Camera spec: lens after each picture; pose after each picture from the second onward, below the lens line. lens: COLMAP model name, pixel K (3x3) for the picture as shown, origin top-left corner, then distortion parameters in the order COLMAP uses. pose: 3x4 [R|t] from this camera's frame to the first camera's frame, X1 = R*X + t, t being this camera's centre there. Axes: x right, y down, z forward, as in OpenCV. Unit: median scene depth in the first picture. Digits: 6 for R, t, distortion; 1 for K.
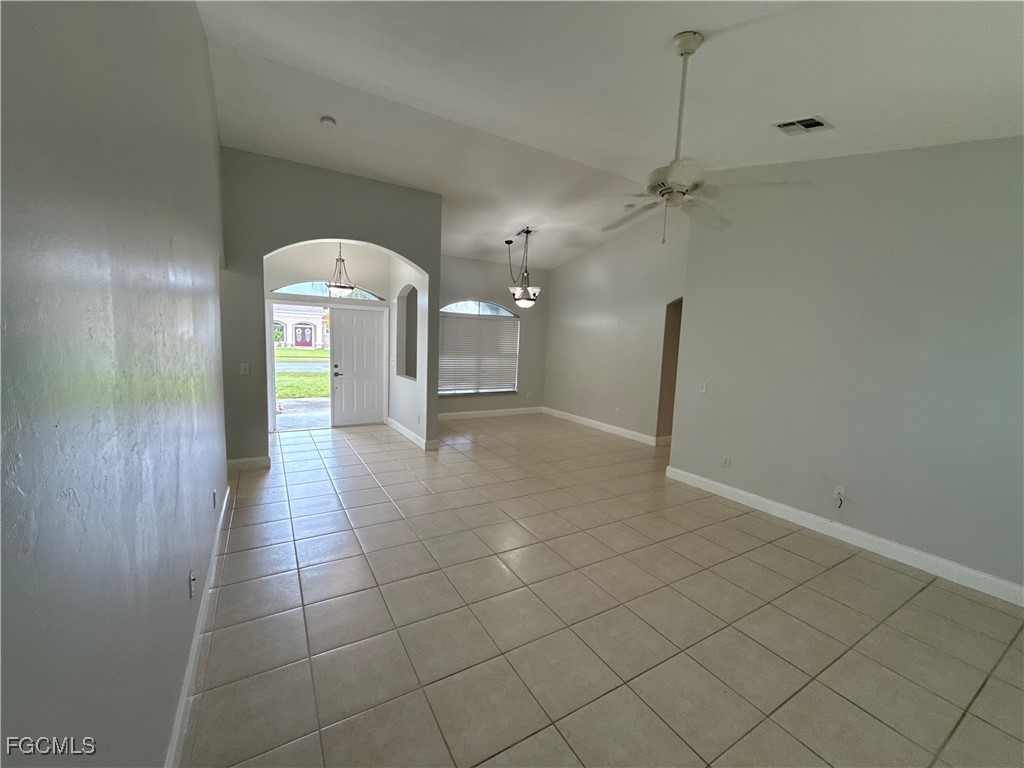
lens RADIAL K [[408.7, 0, 508.3], [0, 408.7, 385.4], [0, 0, 1]] dist [0.002115, 0.000563]
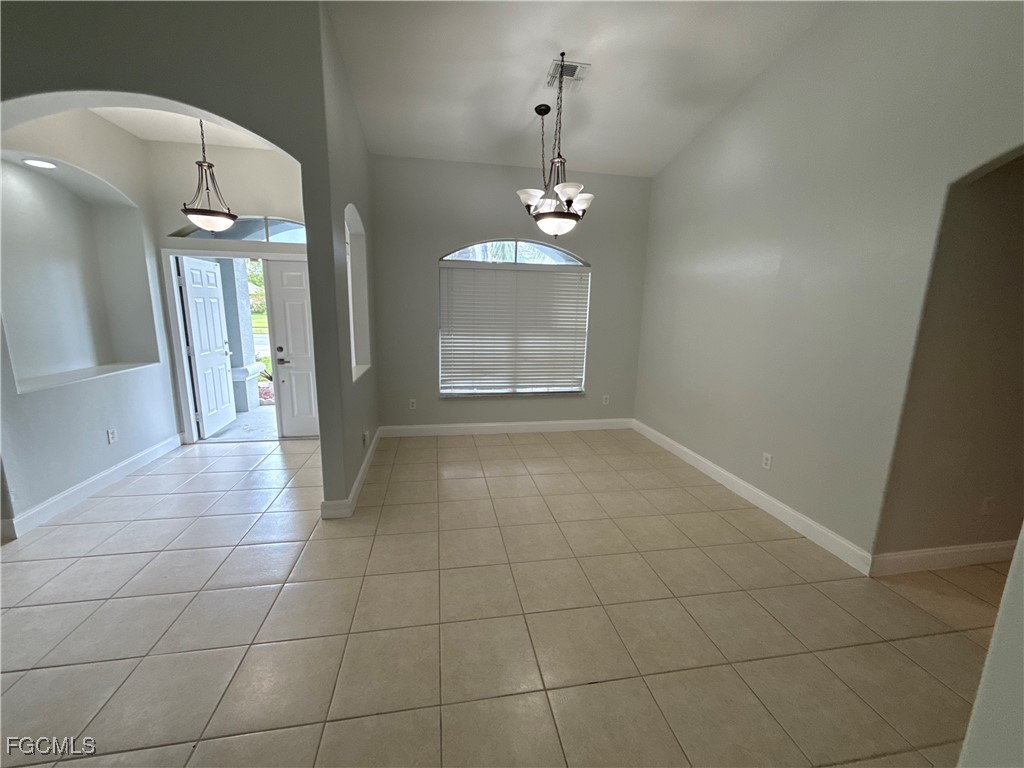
lens RADIAL K [[408.7, 0, 512.3], [0, 408.7, 382.1], [0, 0, 1]] dist [0.002115, 0.000563]
pose [[0.931598, 0.041861, -0.361073, 0.150338], [-0.023695, 0.998227, 0.054594, -0.033047], [0.362718, -0.042304, 0.930938, 0.441625]]
